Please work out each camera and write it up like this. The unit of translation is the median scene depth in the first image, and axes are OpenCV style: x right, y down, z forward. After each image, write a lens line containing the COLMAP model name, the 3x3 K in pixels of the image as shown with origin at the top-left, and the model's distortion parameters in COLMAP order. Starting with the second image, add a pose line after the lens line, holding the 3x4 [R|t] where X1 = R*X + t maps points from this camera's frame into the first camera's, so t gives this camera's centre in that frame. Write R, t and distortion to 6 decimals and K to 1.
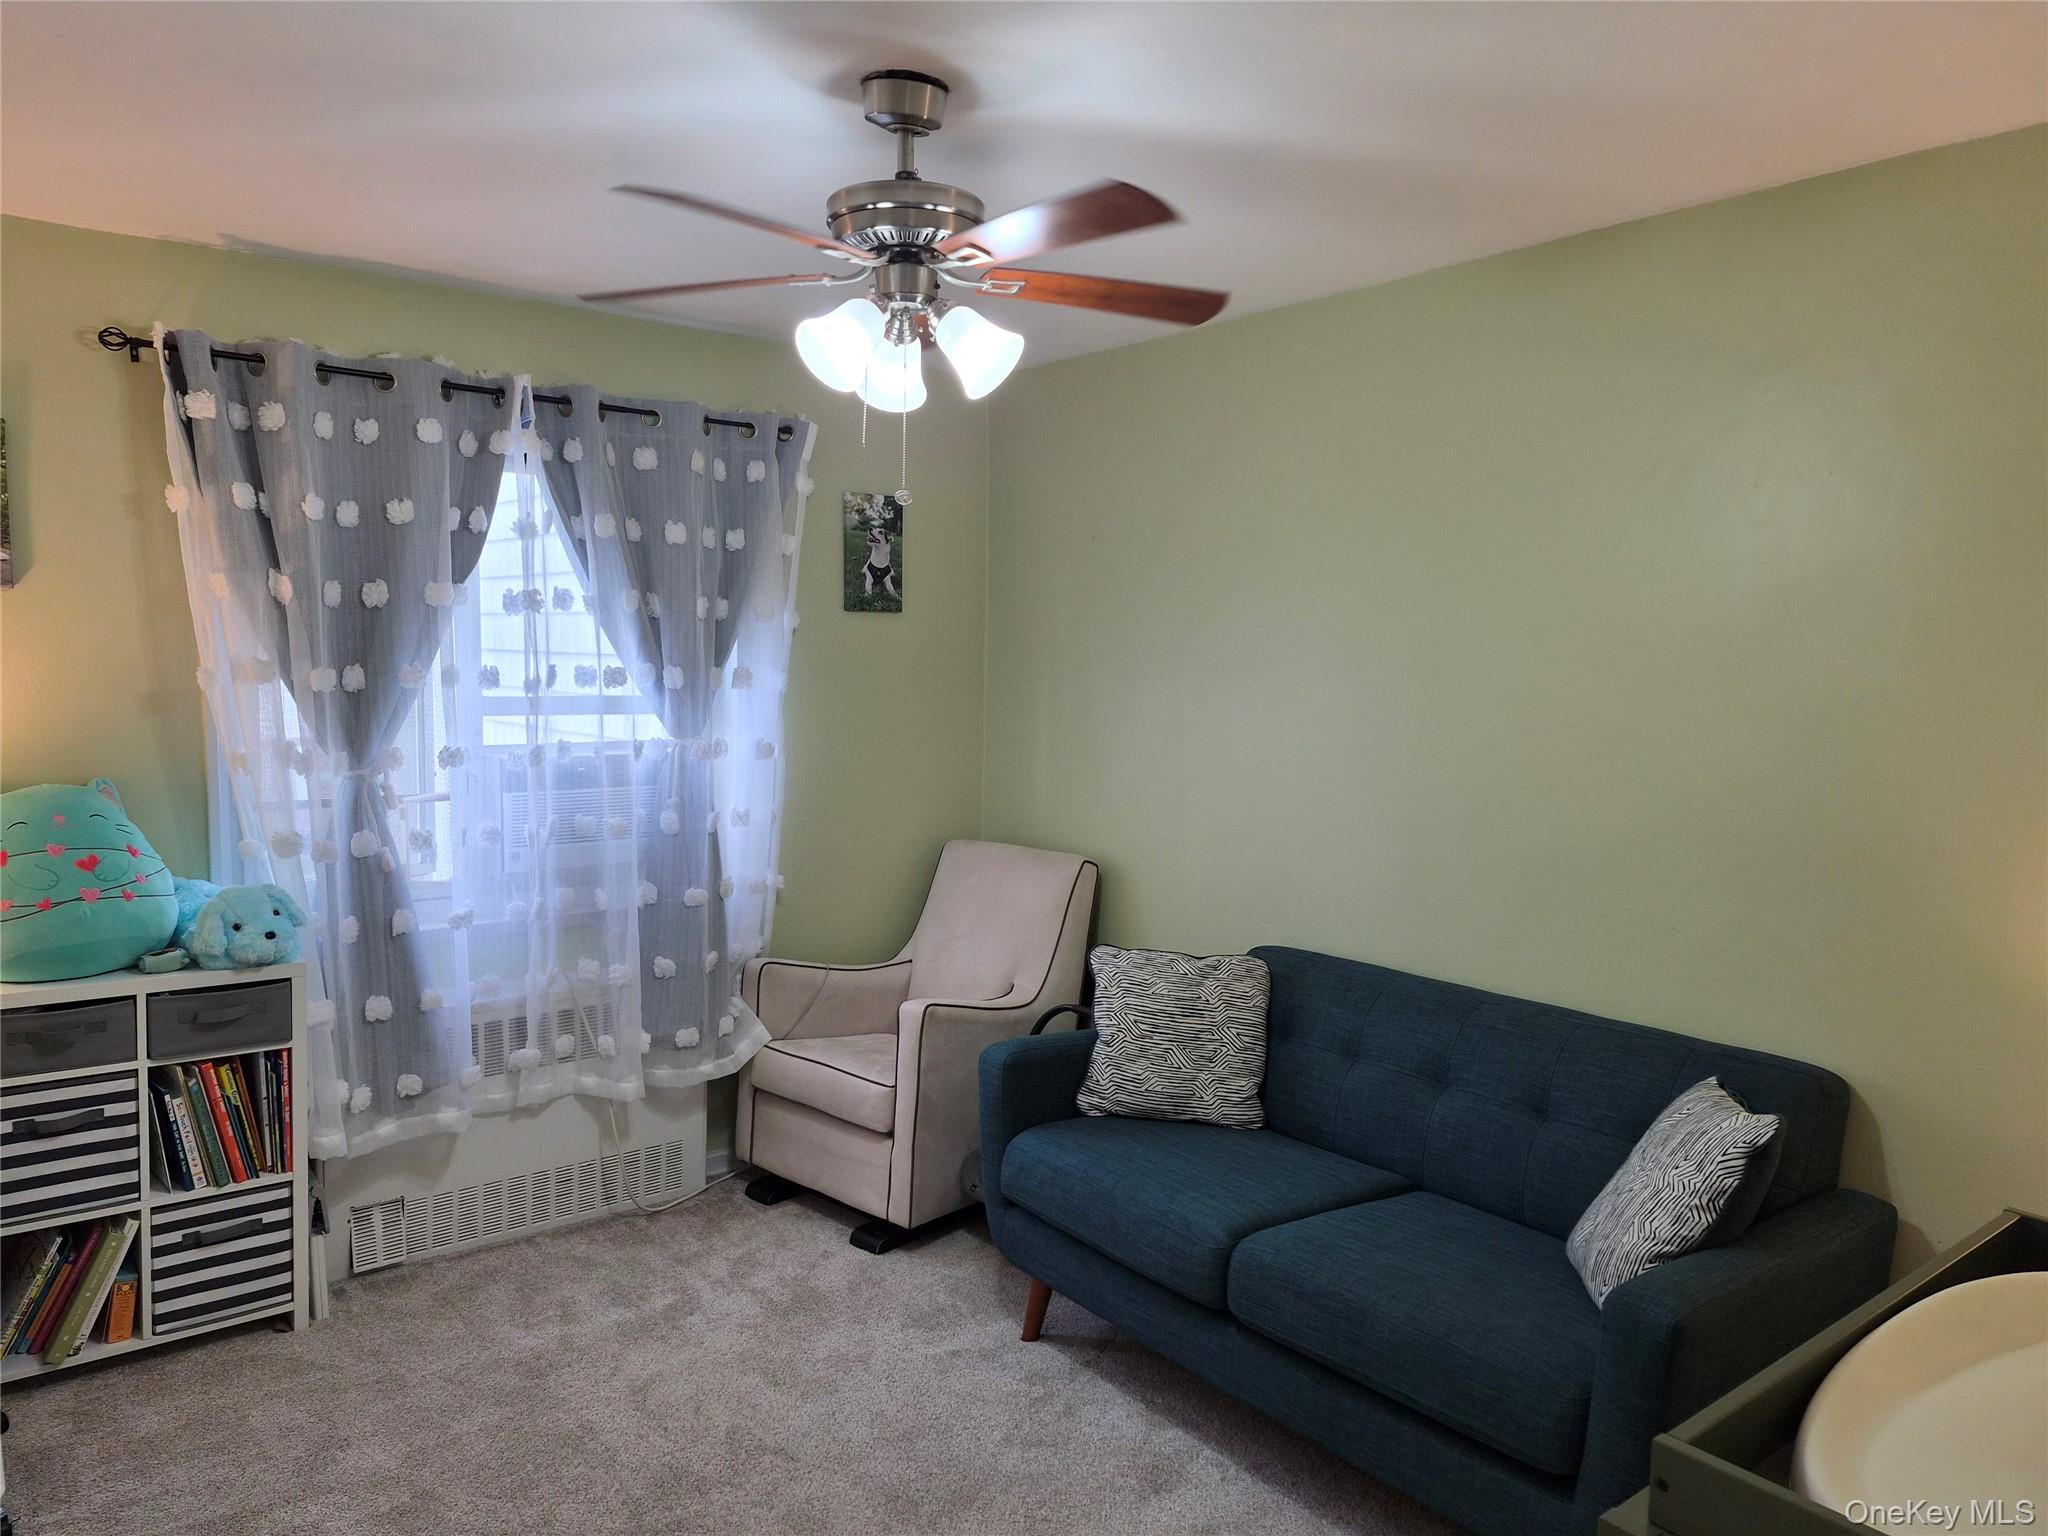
lens RADIAL K [[1410.4, 0, 1022.9], [0, 1410.4, 774.9], [0, 0, 1]] dist [0.094209, -0.106049]
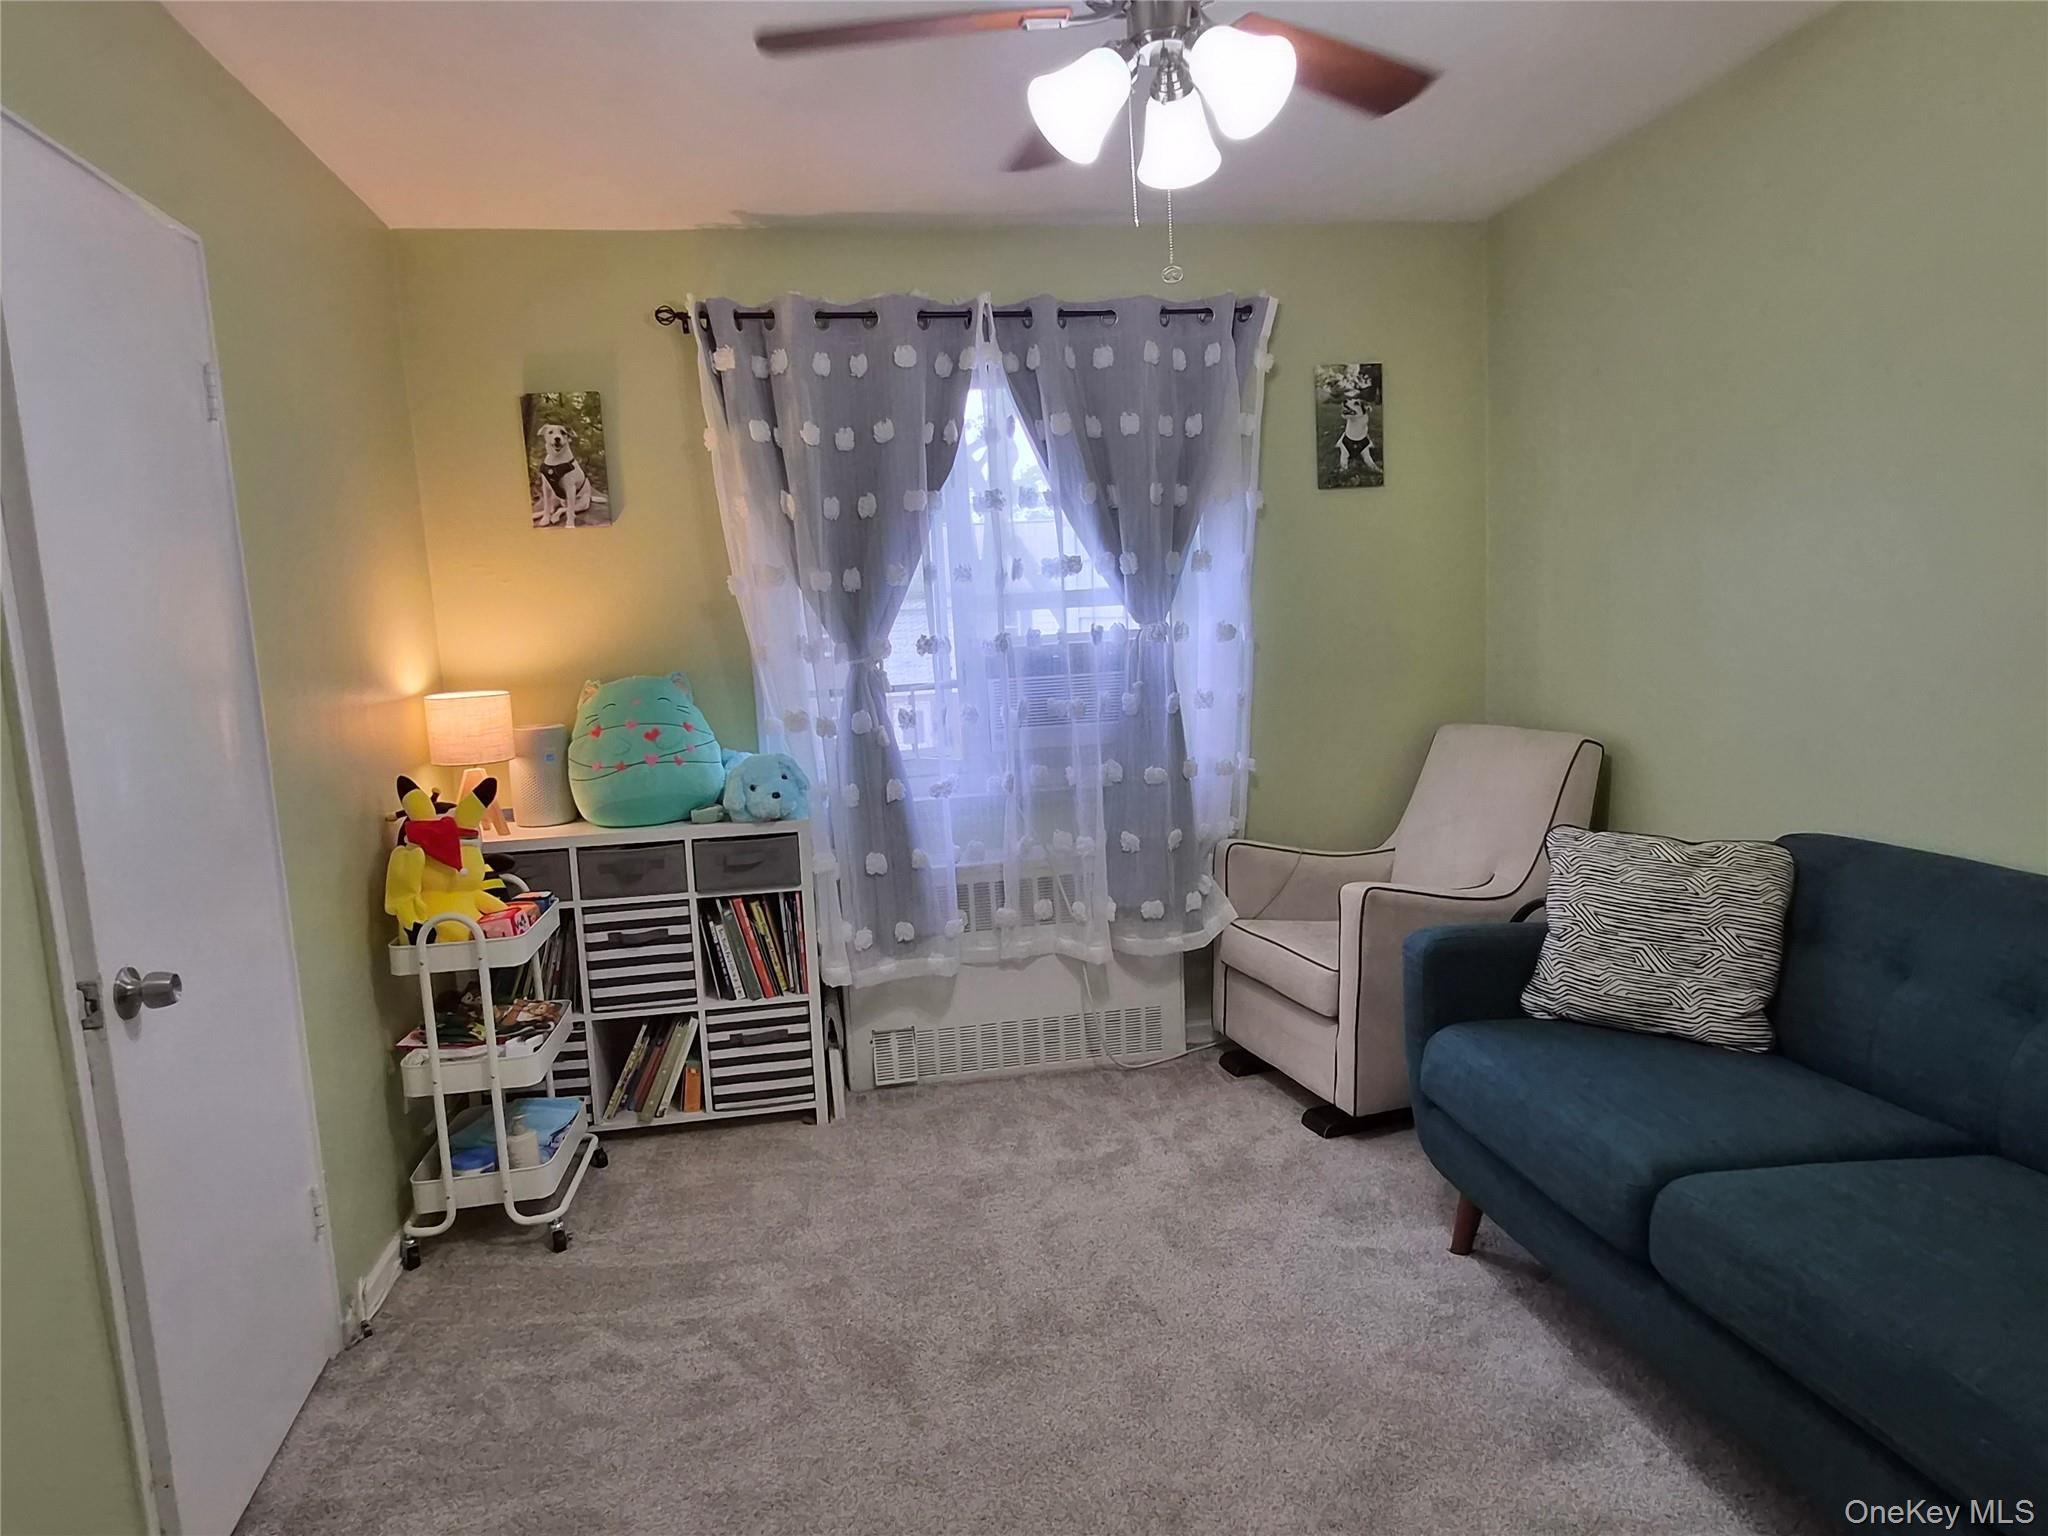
lens RADIAL K [[1224.9, 0, 1005.0], [0, 1224.9, 771.4], [0, 0, 1]] dist [-0.004427, 0.005364]
pose [[0.868944, -0.001450, -0.494908, 0.136409], [0.024818, 0.998865, 0.040648, 0.051203], [0.494287, -0.047603, 0.867994, 0.195243]]
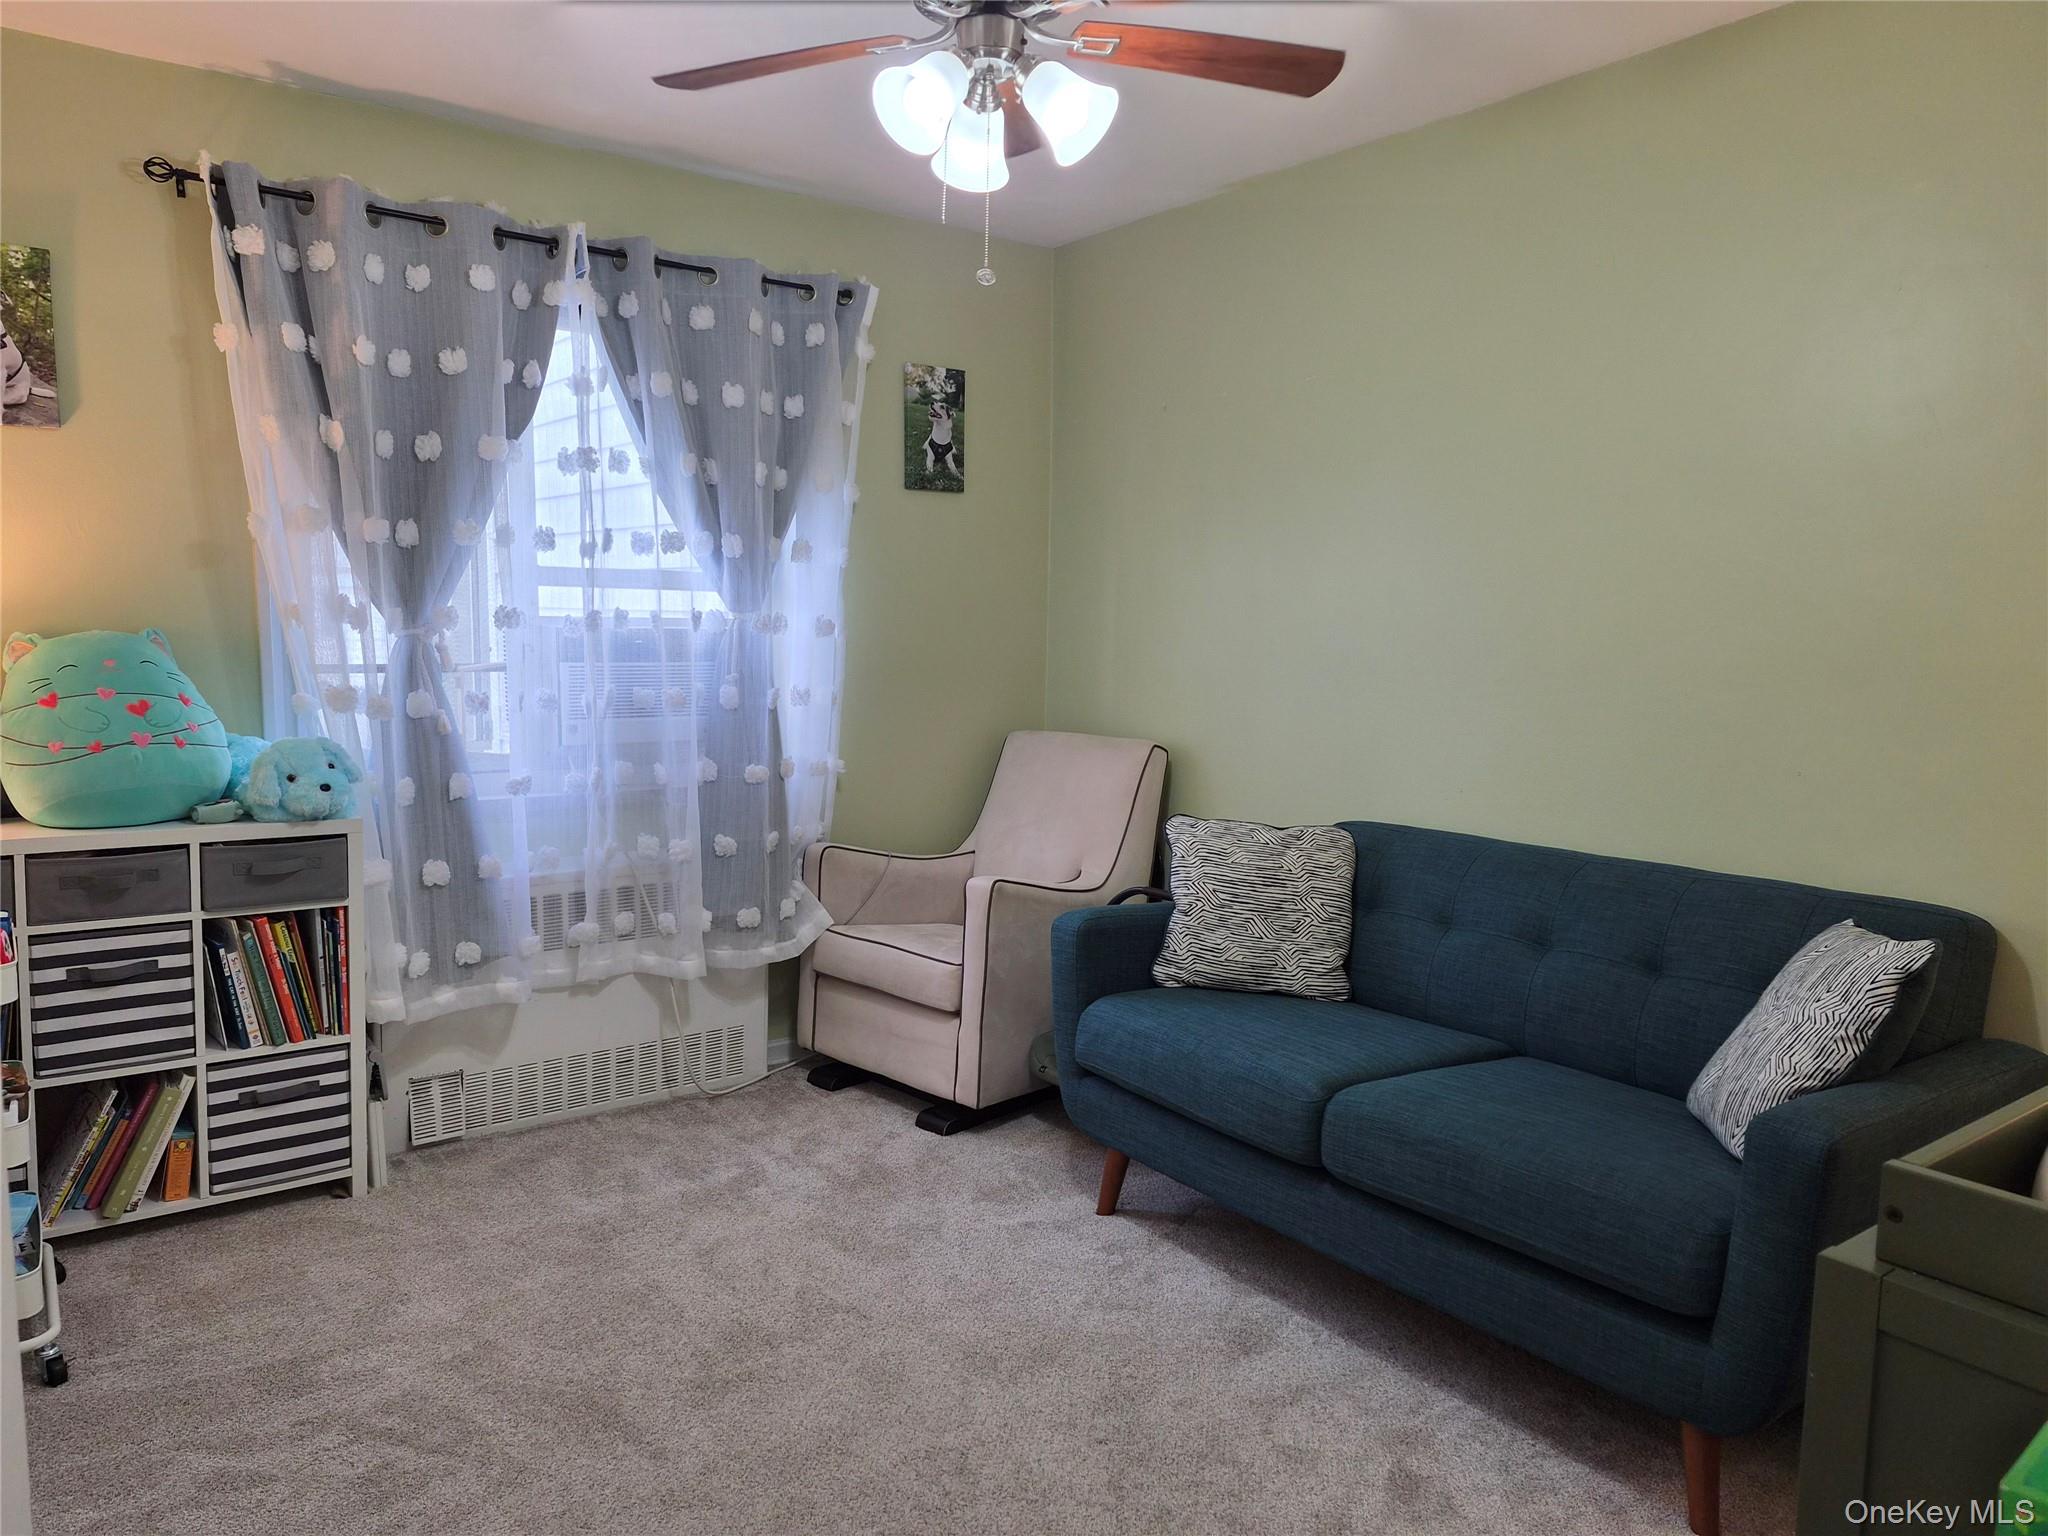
lens RADIAL K [[1410.4, 0, 1024.8], [0, 1410.4, 767.4], [0, 0, 1]] dist [0.094209, -0.106049]
pose [[0.999592, 0.001224, -0.028527, -0.021981], [-0.000708, 0.999836, 0.018092, 0.074757], [0.028545, -0.018064, 0.999429, 0.041533]]
